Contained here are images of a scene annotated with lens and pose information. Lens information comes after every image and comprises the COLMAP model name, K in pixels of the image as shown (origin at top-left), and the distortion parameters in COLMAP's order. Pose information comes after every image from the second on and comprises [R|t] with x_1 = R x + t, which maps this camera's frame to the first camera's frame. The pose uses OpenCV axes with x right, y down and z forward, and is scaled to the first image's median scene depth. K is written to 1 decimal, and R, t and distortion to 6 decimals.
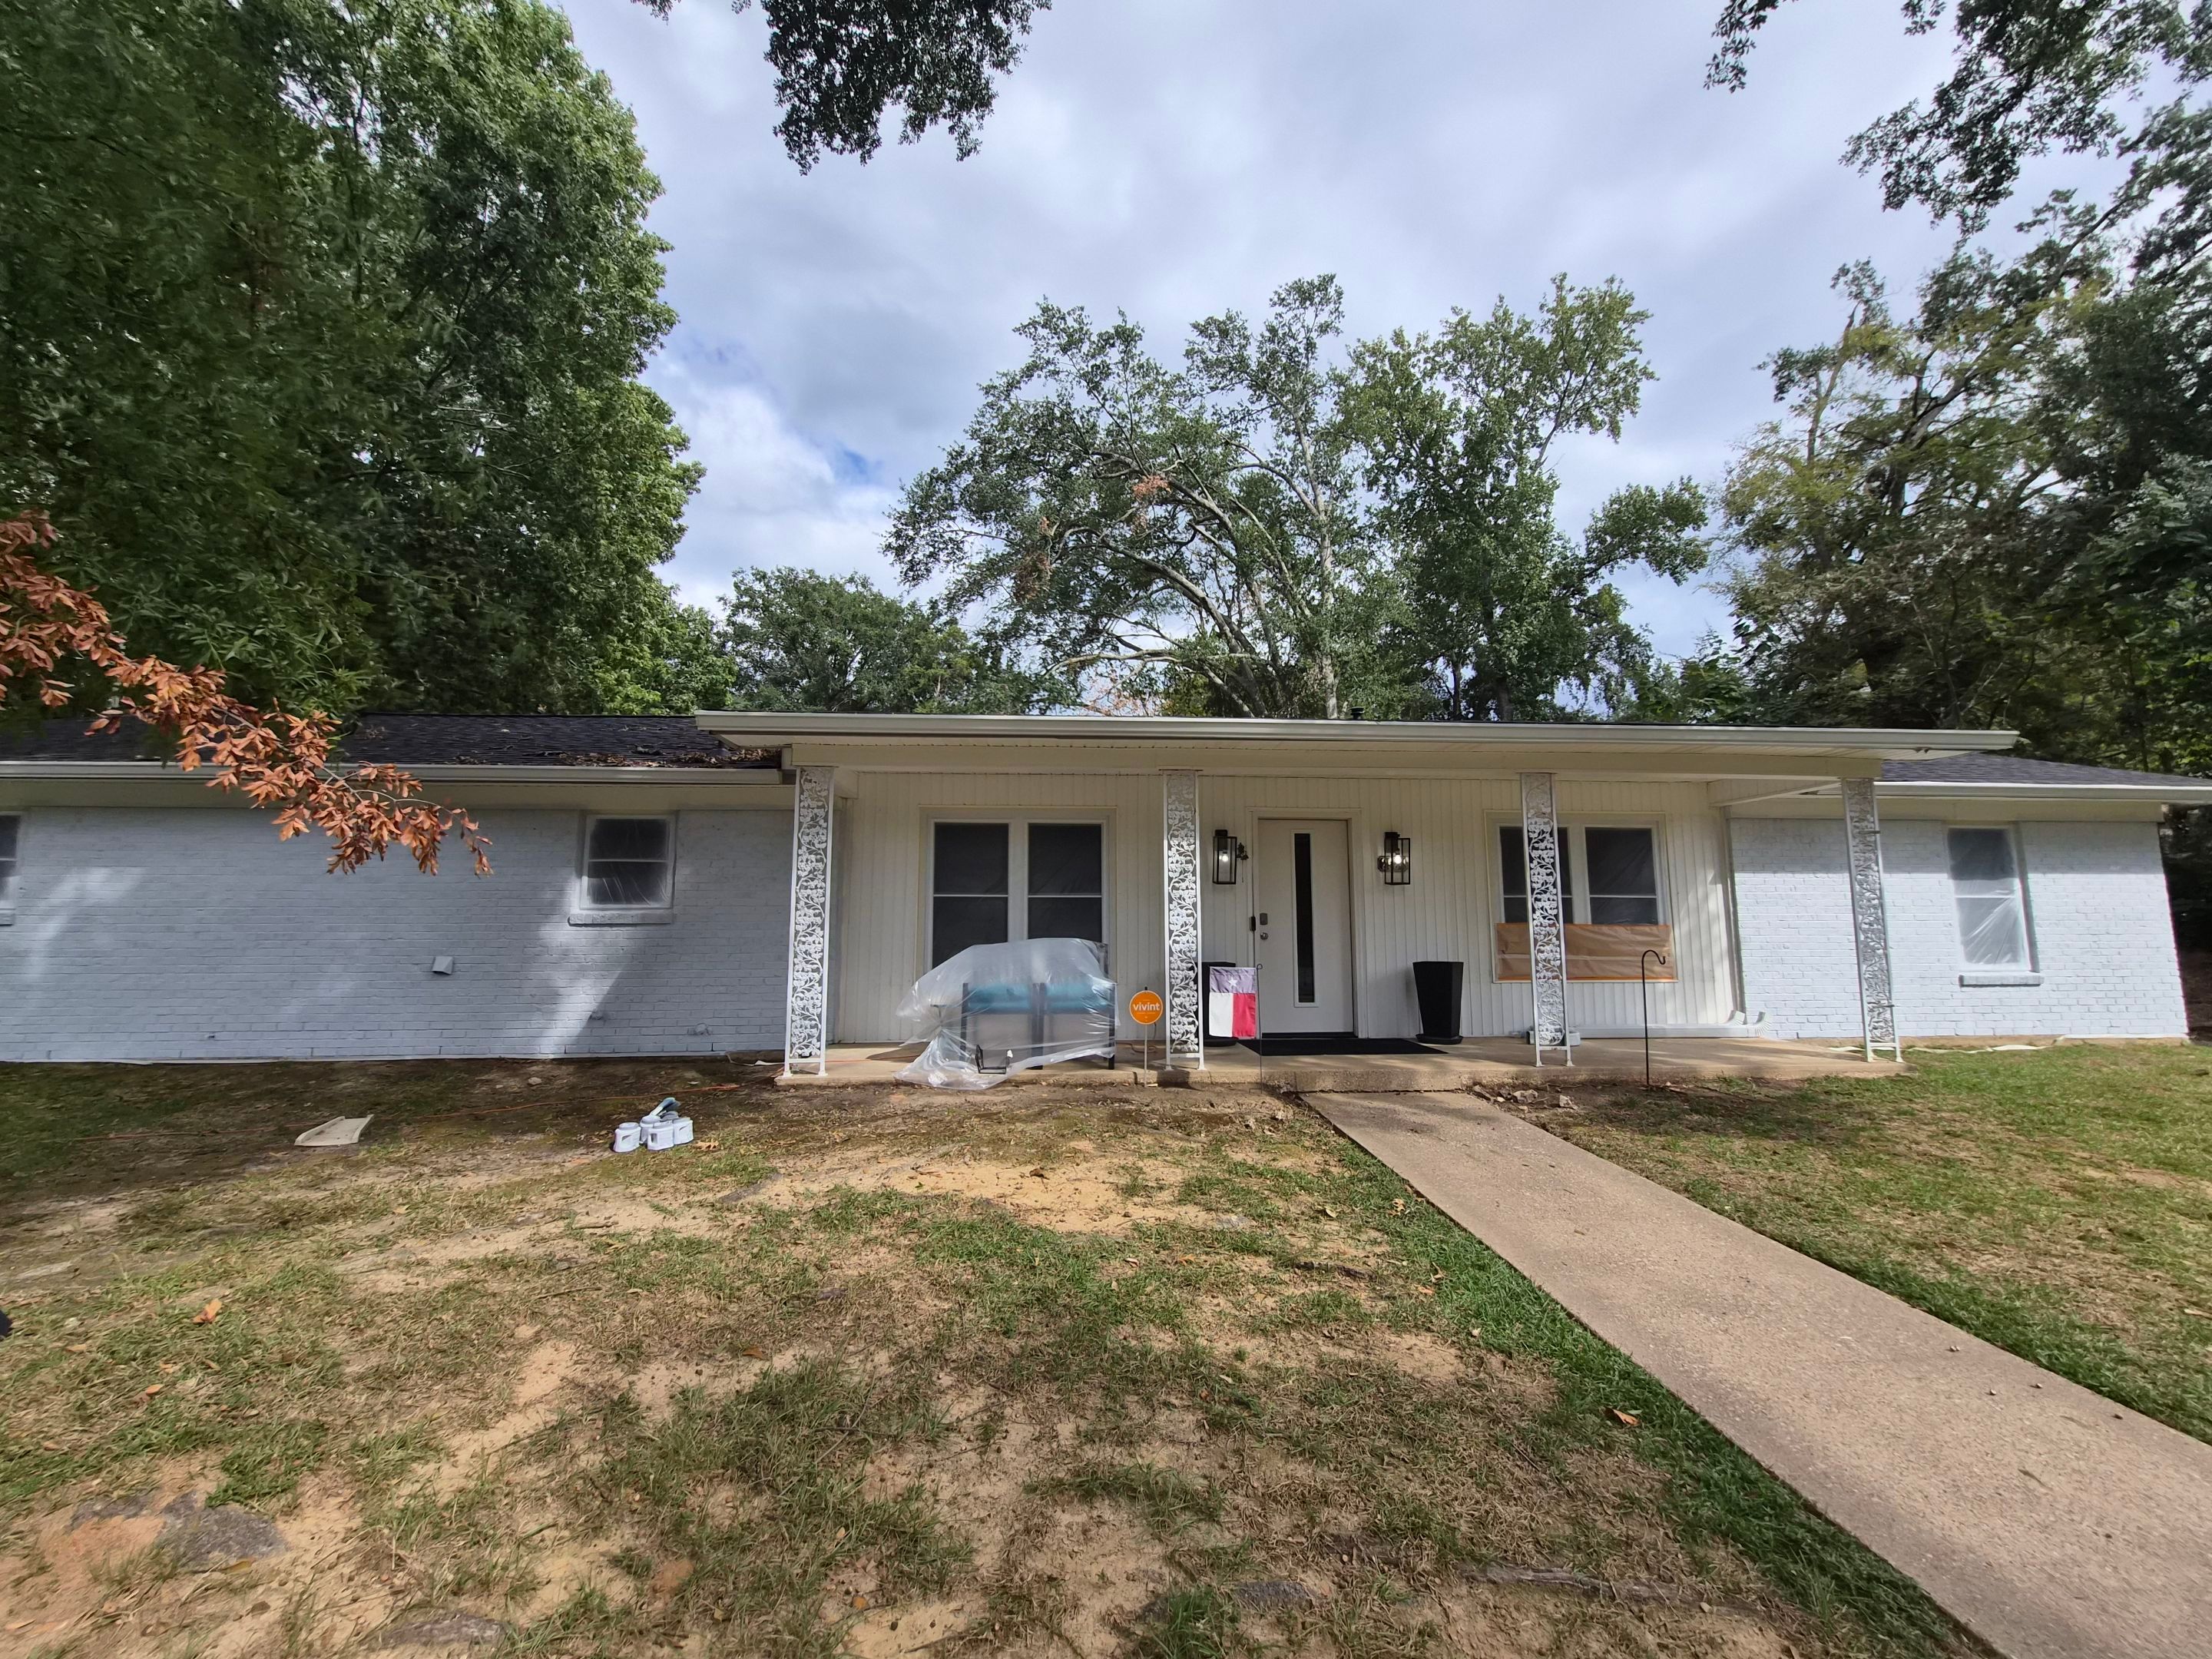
lens RADIAL K [[855.8, 0, 1099.7], [0, 855.8, 827.2], [0, 0, 1]] dist [0.014577, 0.000150]
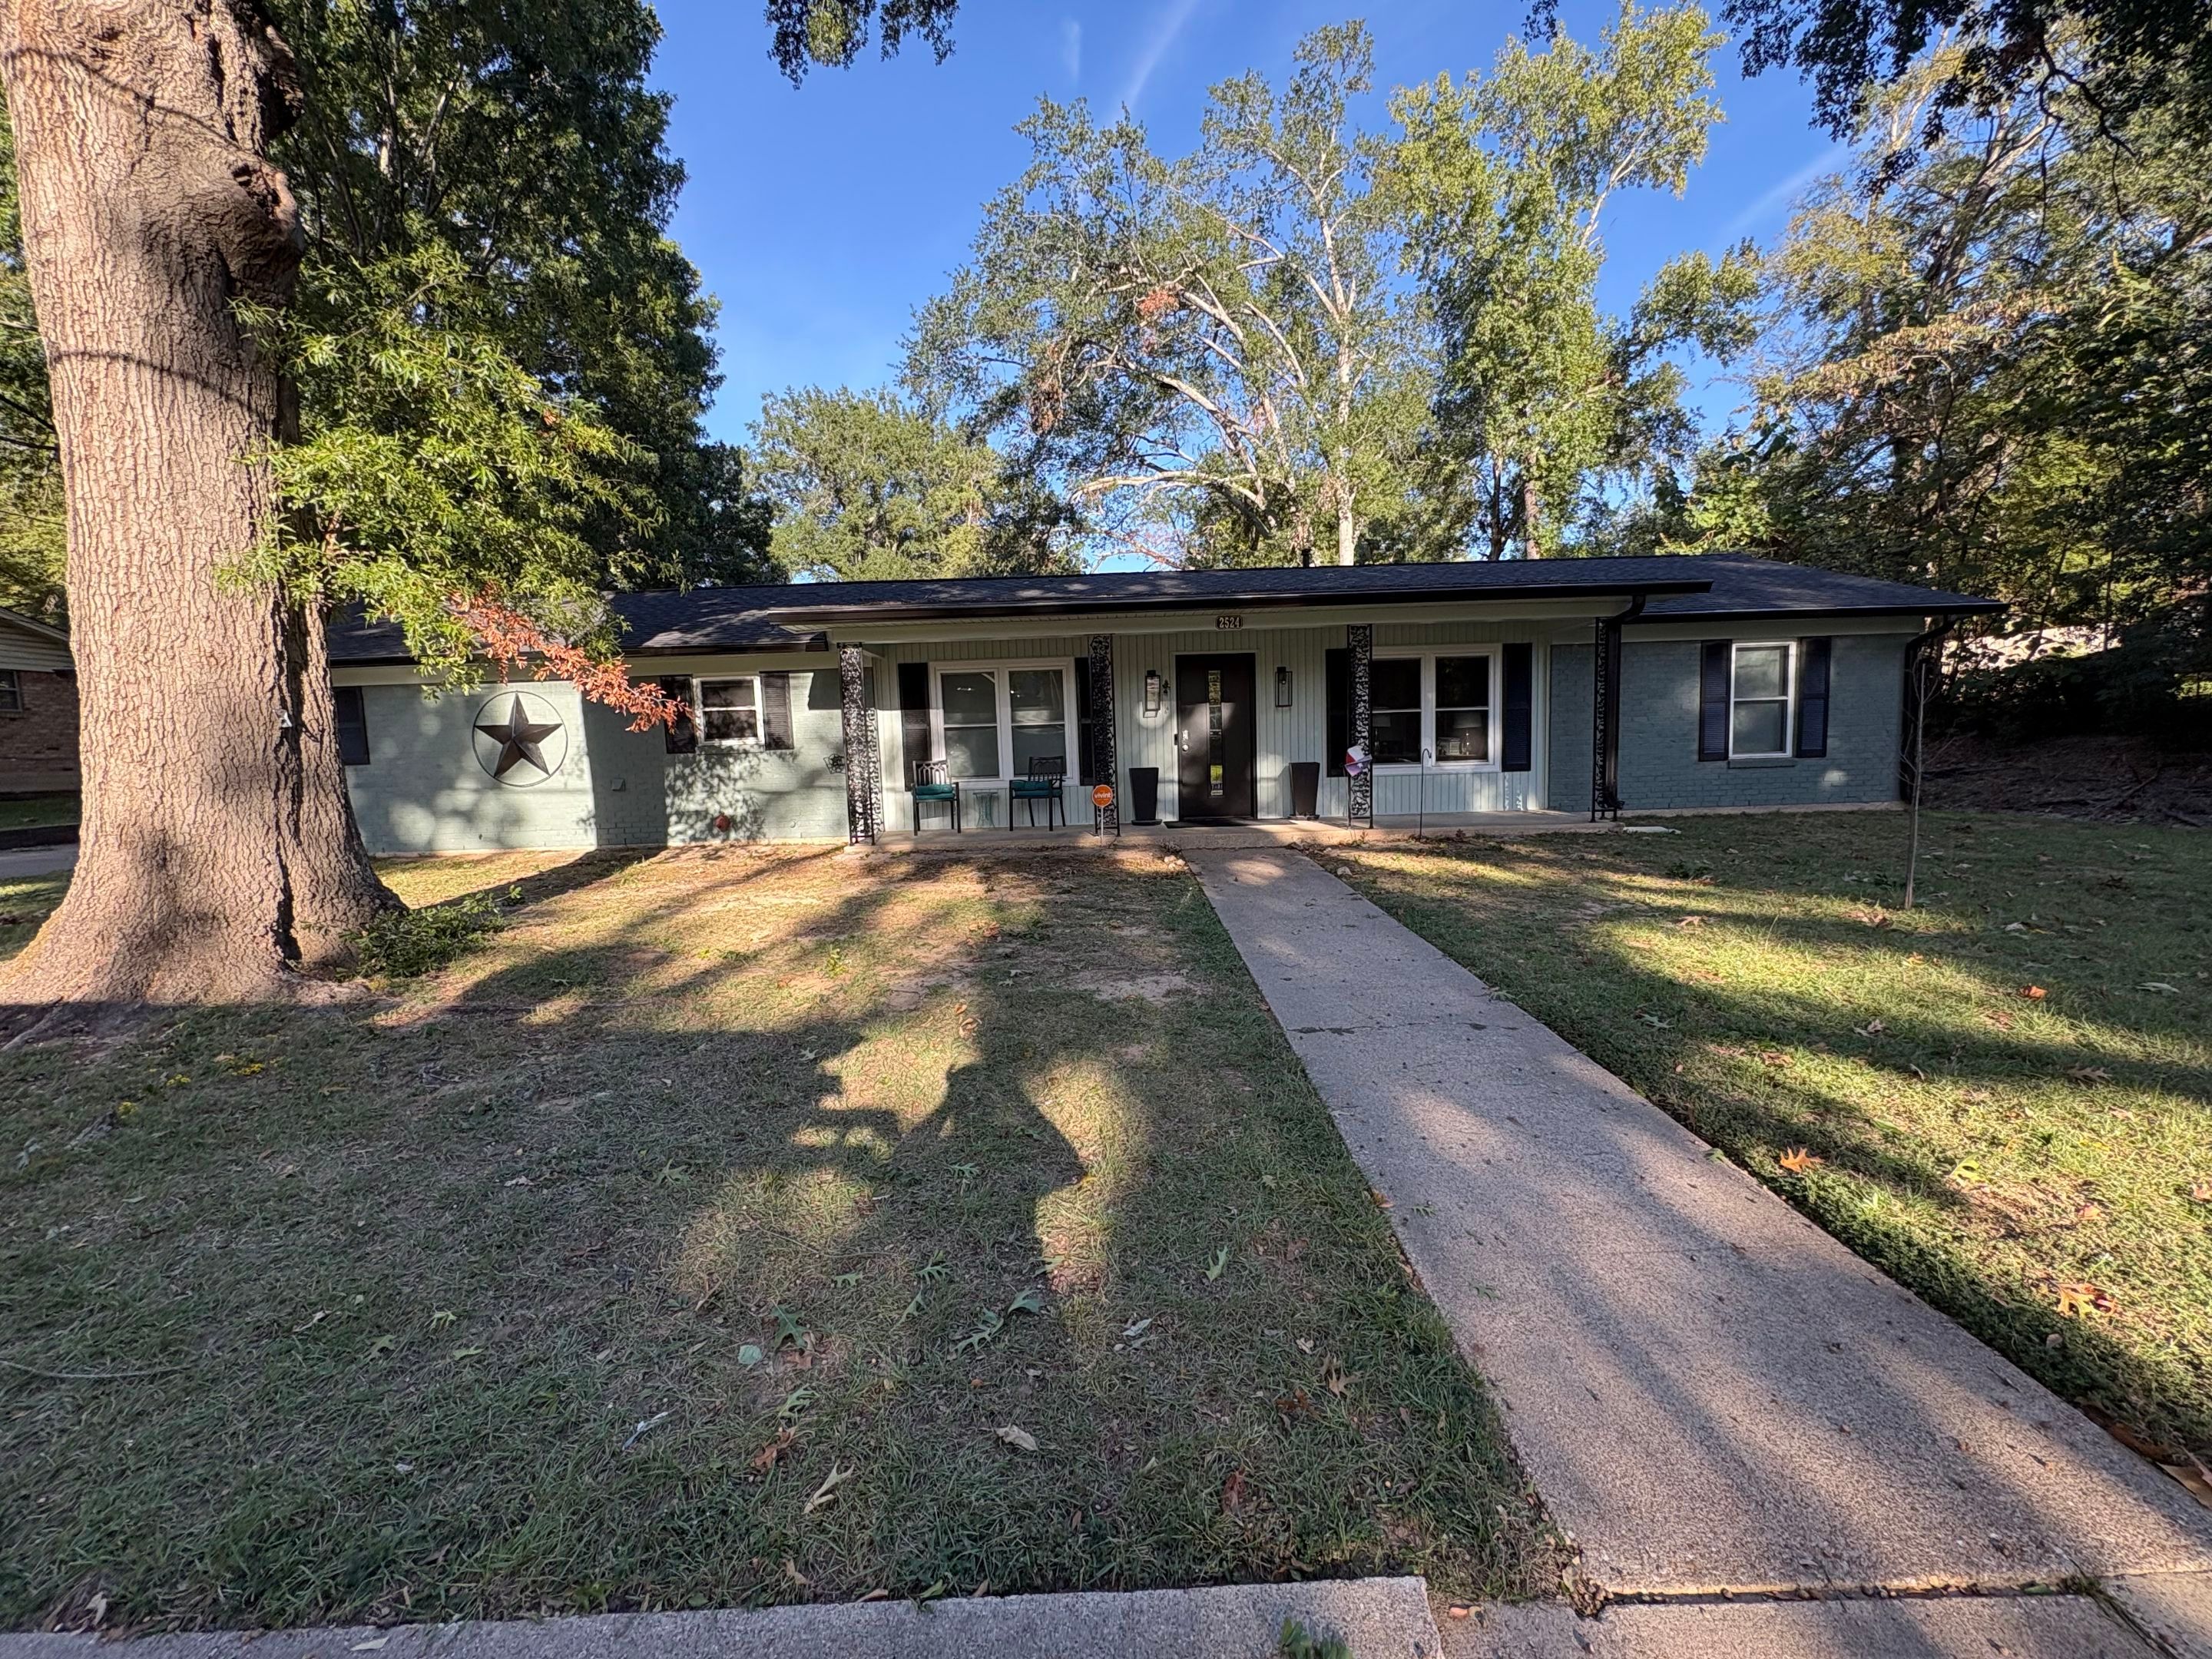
lens RADIAL K [[875.5, 0, 1086.0], [0, 875.5, 841.4], [0, 0, 1]] dist [0.002262, -0.000607]
pose [[0.996158, -0.021828, -0.084806, 0.039867], [0.040006, 0.974905, 0.218996, -0.010812], [0.077897, -0.221547, 0.972033, -0.107508]]
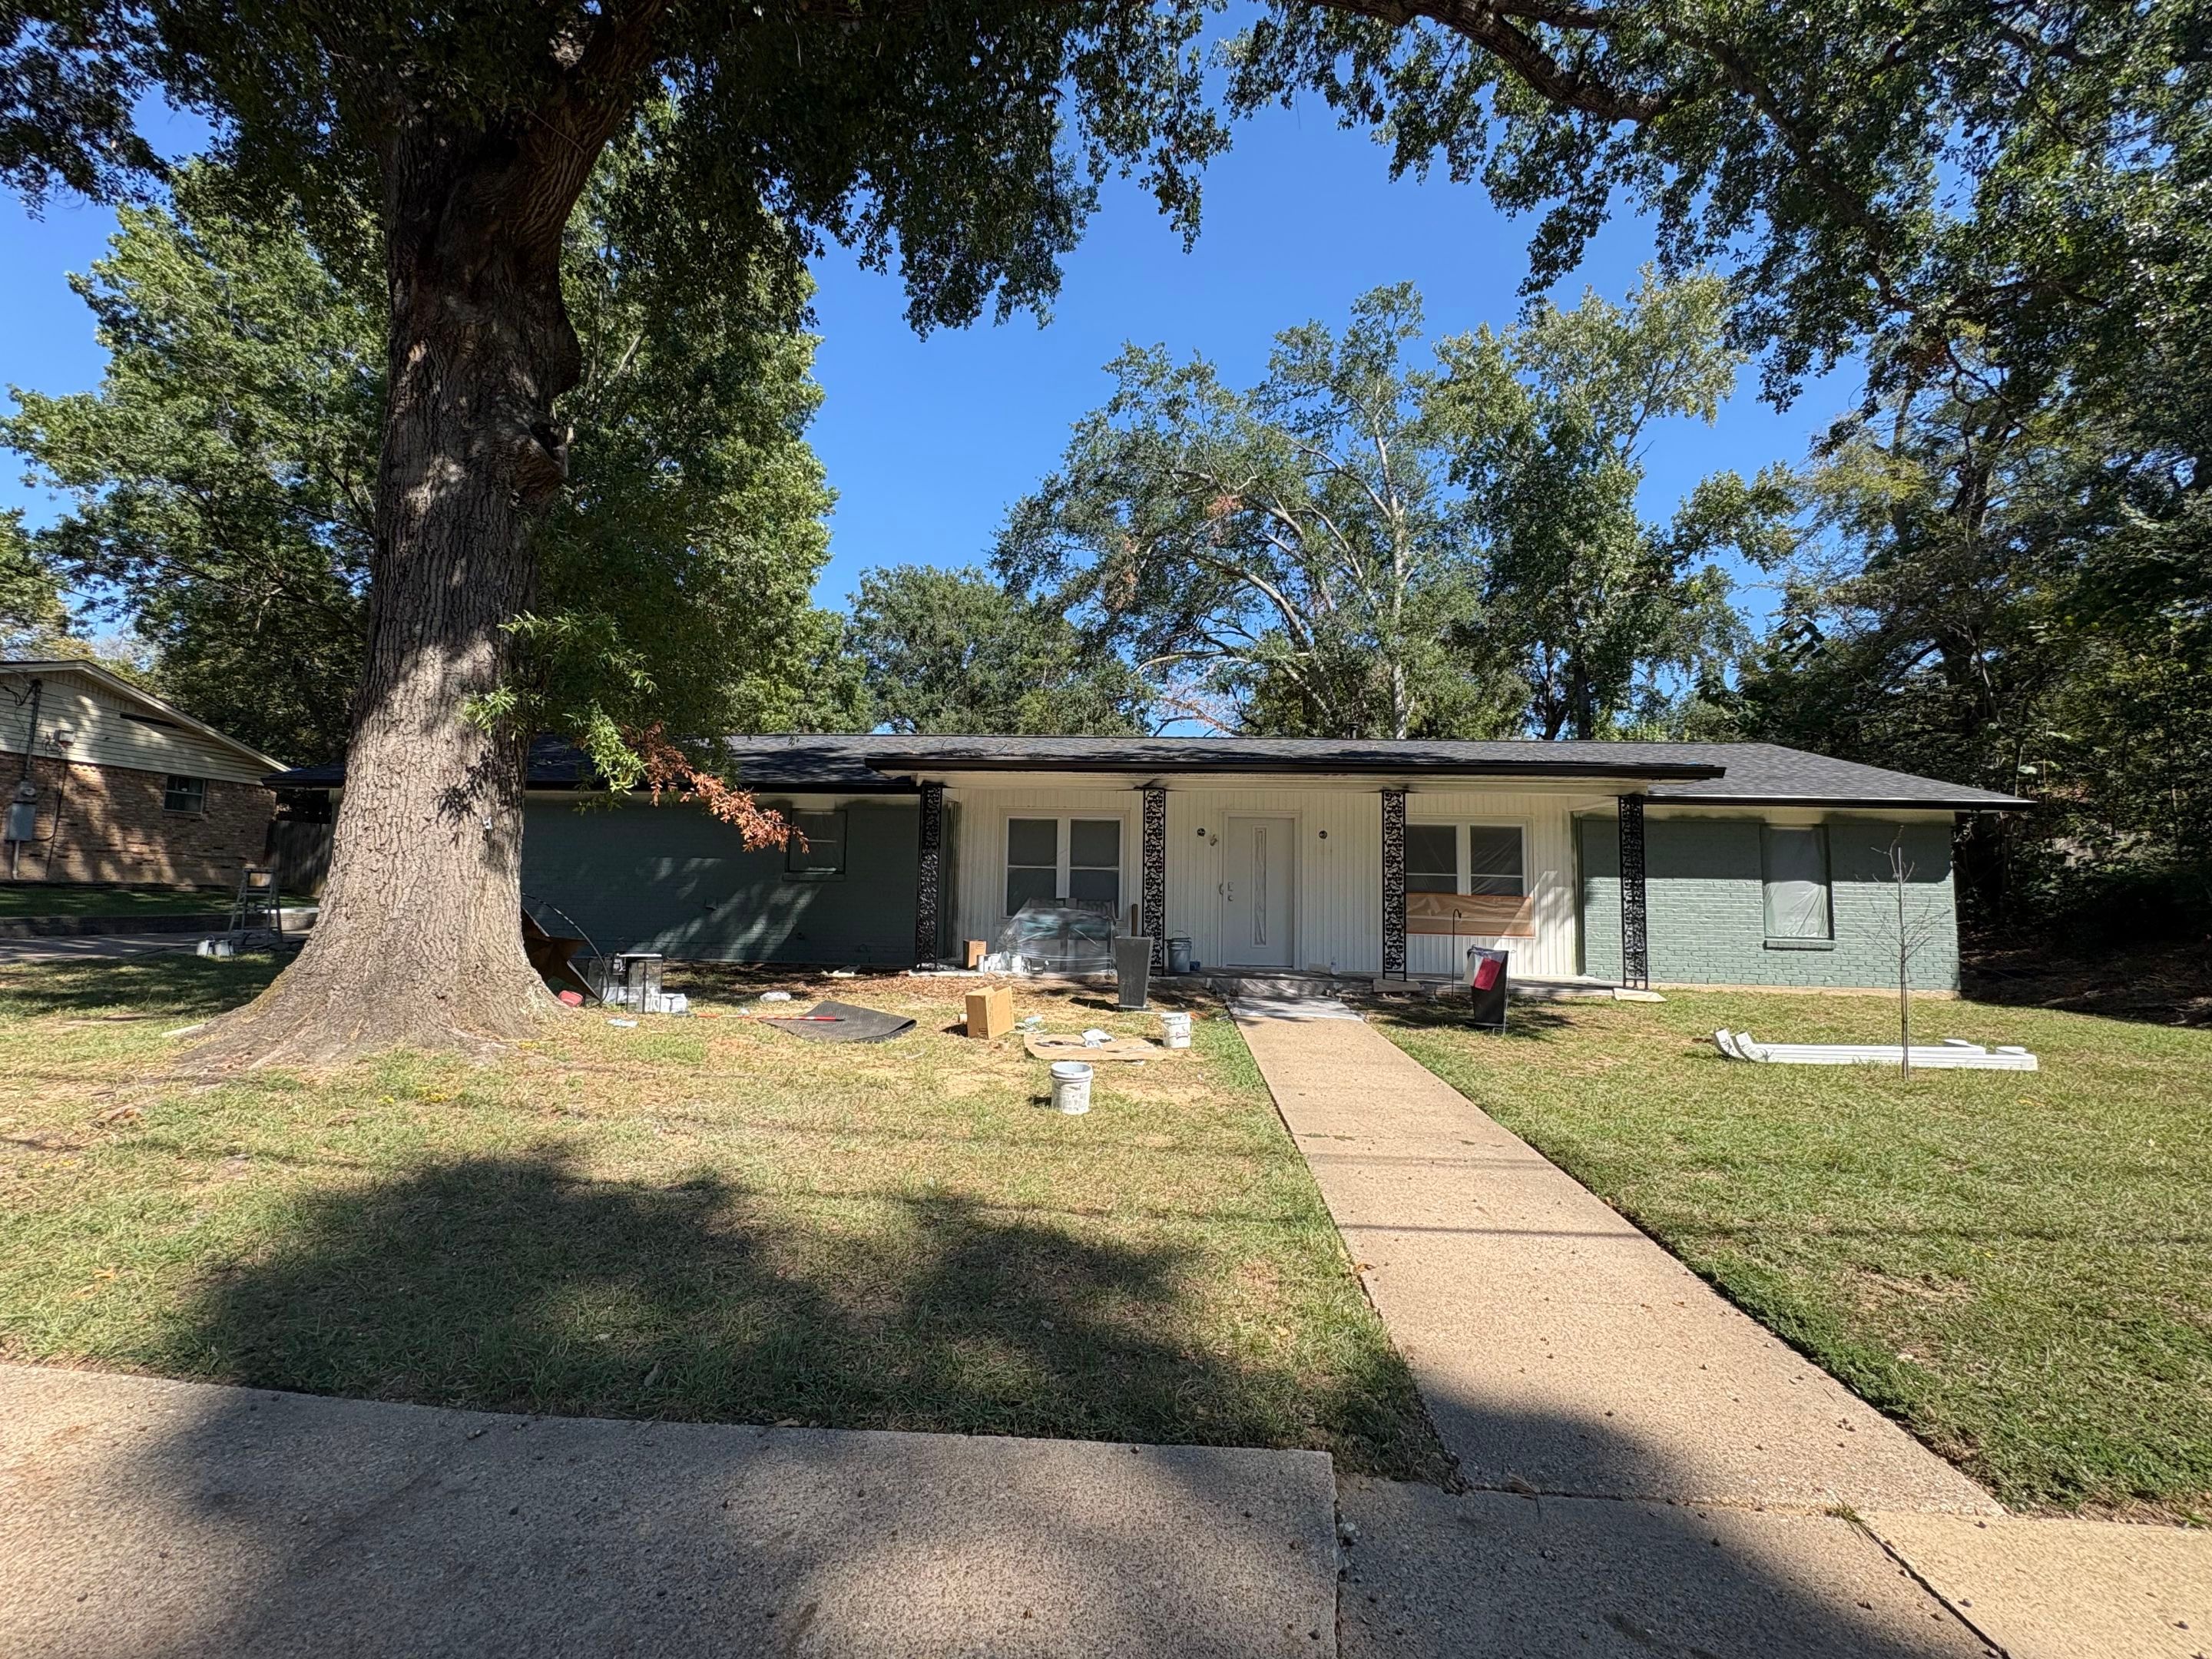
lens RADIAL K [[875.5, 0, 1087.4], [0, 875.5, 852.1], [0, 0, 1]] dist [0.002262, -0.000607]
pose [[0.989298, 0.013623, -0.145270, 0.044322], [-0.005692, 0.998477, 0.054873, -0.008807], [0.145796, -0.053459, 0.987869, -0.132444]]
